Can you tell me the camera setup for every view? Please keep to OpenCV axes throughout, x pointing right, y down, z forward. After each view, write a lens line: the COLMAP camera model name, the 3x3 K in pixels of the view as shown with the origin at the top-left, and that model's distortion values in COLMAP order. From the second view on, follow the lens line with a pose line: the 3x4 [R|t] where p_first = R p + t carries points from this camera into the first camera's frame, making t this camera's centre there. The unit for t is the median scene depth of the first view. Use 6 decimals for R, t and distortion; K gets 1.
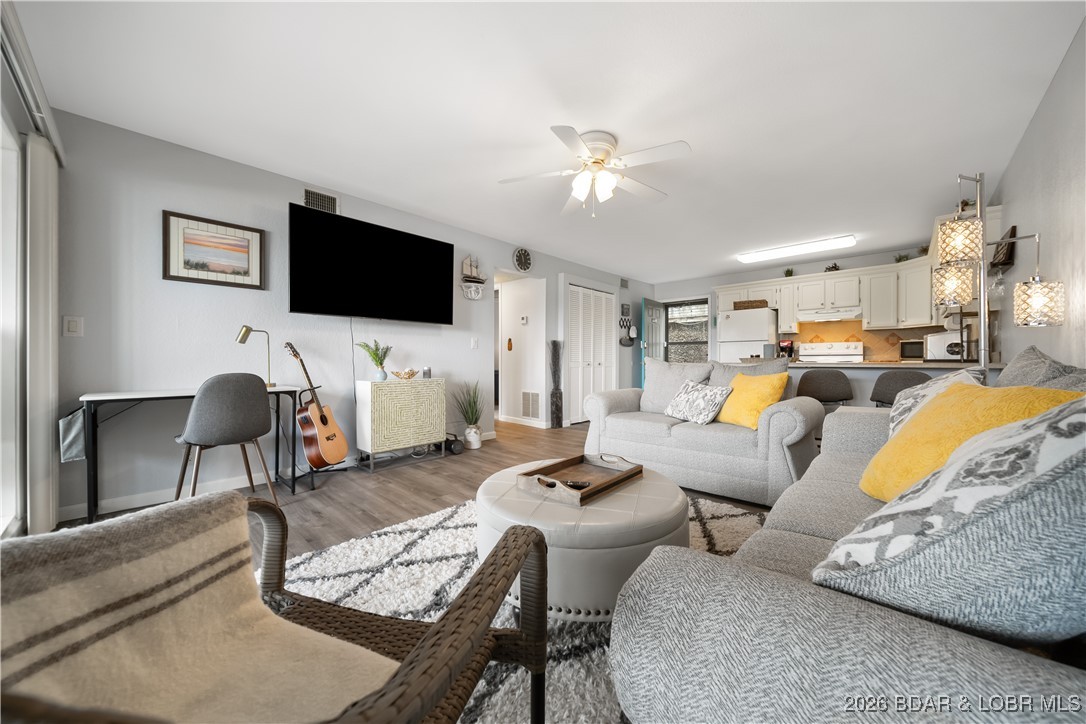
lens RADIAL K [[384.3, 0, 546.1], [0, 384.3, 357.4], [0, 0, 1]] dist [0.002549, -0.002103]
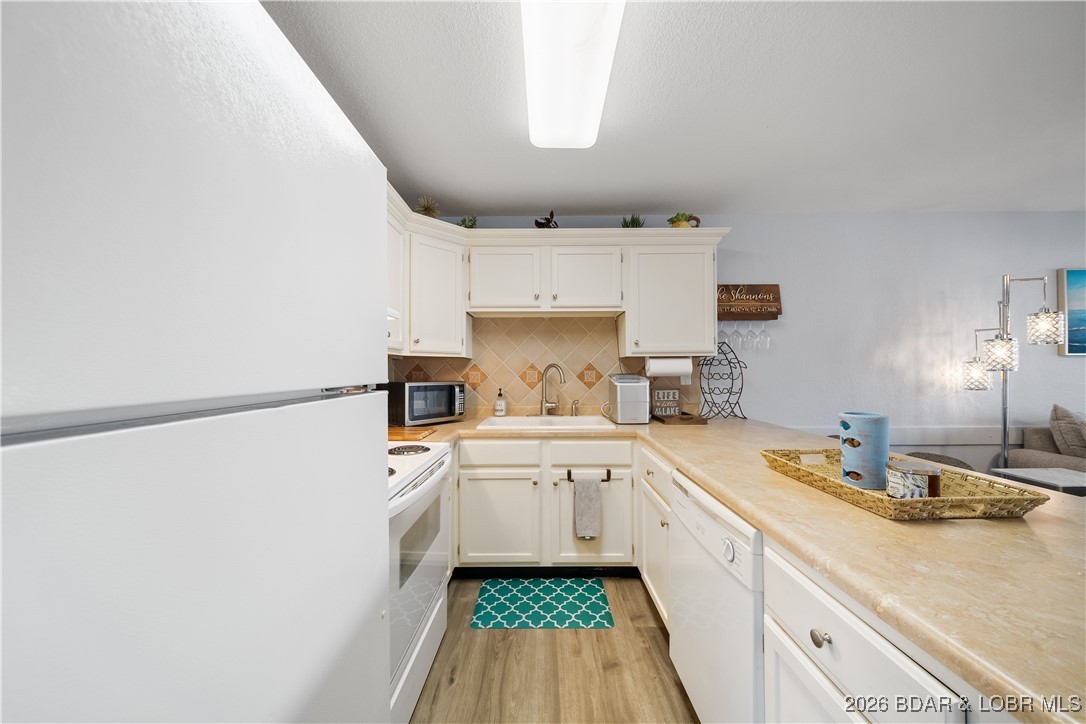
lens RADIAL K [[384.3, 0, 538.3], [0, 384.3, 369.1], [0, 0, 1]] dist [0.002549, -0.002103]
pose [[-0.673986, 0.007376, 0.738707, 0.446226], [0.002123, 0.999965, -0.008048, -0.052103], [-0.738741, -0.003856, -0.673978, 1.111801]]
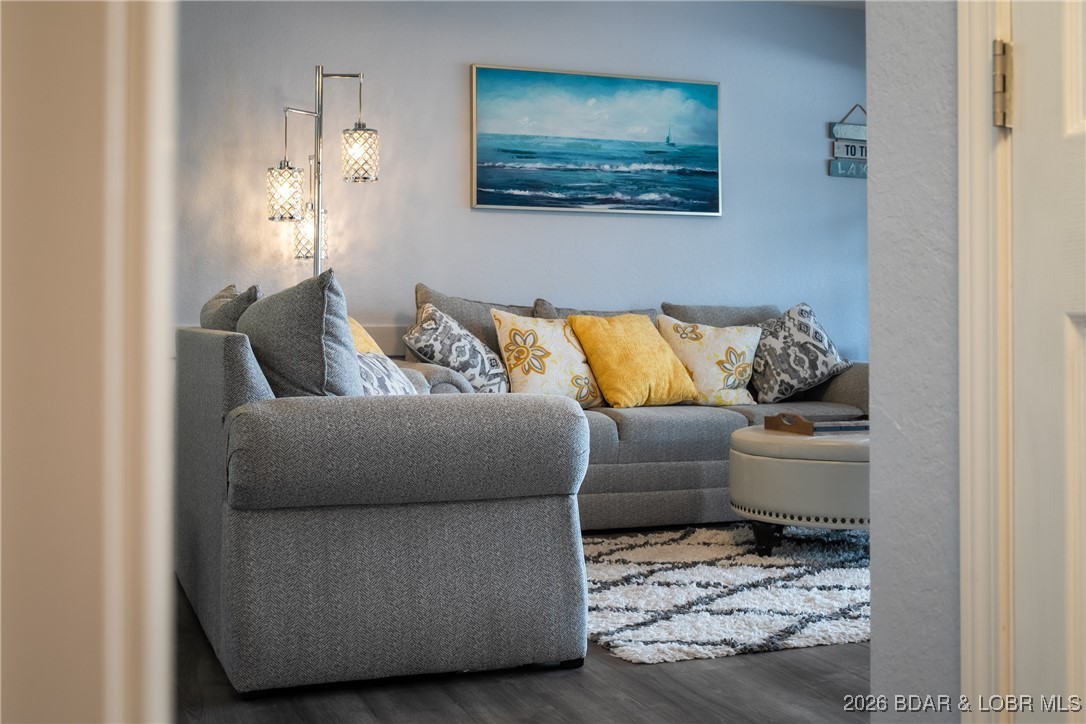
lens RADIAL K [[1255.9, 0, 532.3], [0, 1255.9, 290.2], [0, 0, 1]] dist [0.001616, 0.000000]
pose [[-0.892301, 0.007773, 0.451374, -0.165794], [-0.004583, 0.999644, -0.026274, 0.022264], [-0.451417, -0.025512, -0.891948, 1.131504]]
